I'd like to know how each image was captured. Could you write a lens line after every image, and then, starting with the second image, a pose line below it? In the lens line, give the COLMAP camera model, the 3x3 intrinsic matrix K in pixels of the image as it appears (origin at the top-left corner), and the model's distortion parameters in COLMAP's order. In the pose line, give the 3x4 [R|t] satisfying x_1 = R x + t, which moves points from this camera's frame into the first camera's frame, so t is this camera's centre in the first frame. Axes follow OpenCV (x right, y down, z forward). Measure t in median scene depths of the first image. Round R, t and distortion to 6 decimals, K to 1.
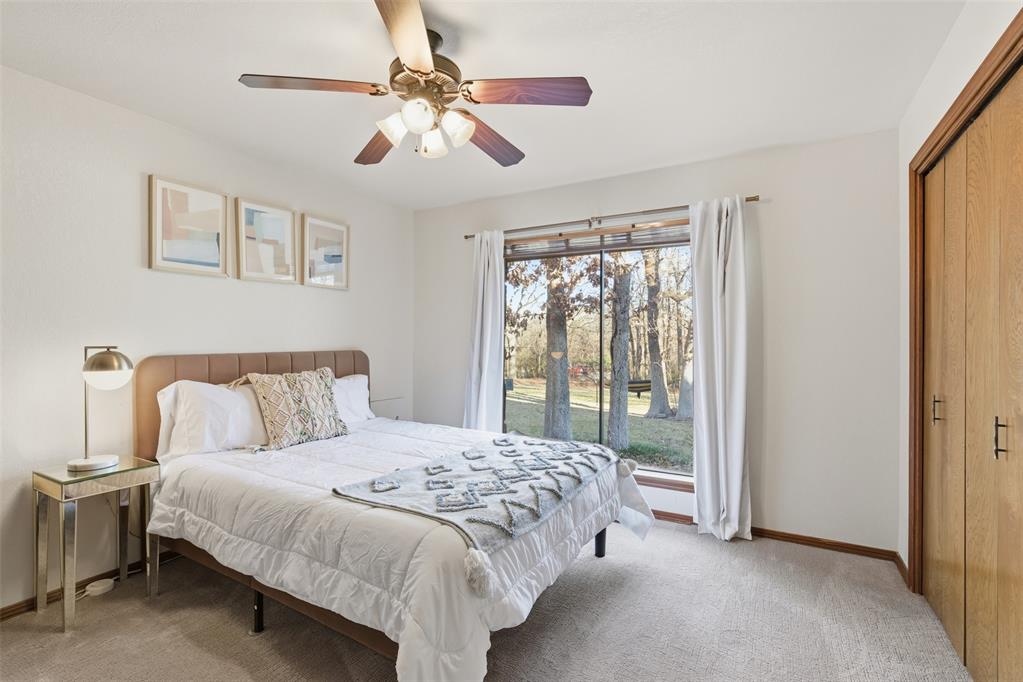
lens RADIAL K [[478.9, 0, 506.7], [0, 478.9, 340.1], [0, 0, 1]] dist [-0.002628, -0.000298]
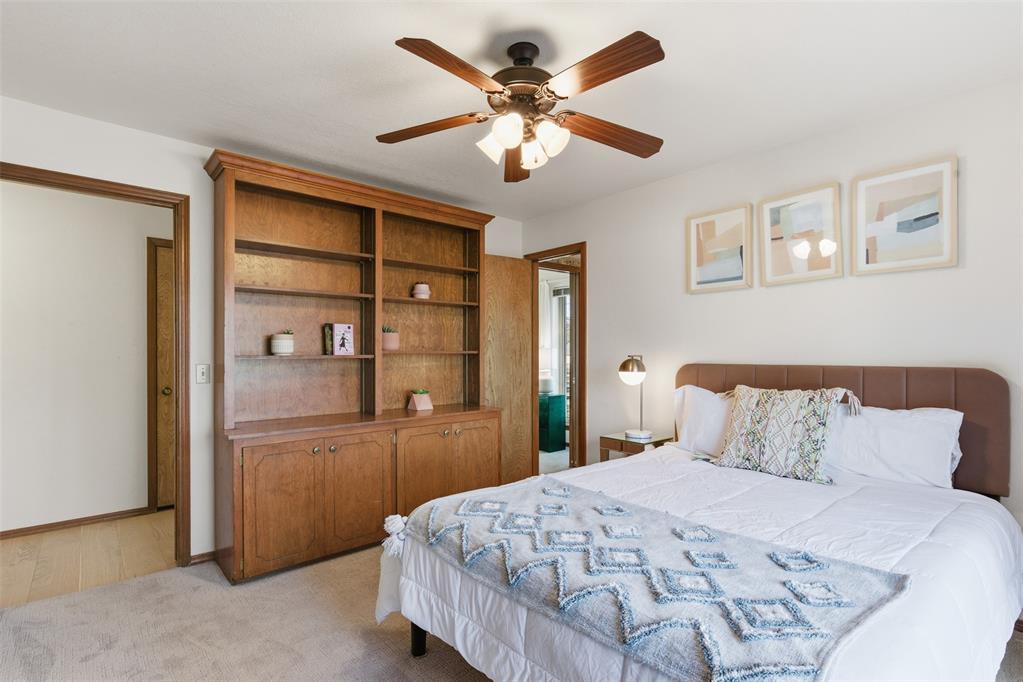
lens RADIAL K [[478.9, 0, 505.9], [0, 478.9, 348.6], [0, 0, 1]] dist [-0.002628, -0.000298]
pose [[-0.311604, -0.006977, -0.950186, 0.507314], [0.002523, 0.999963, -0.008170, 0.002584], [0.950209, -0.004943, -0.311575, 0.815284]]
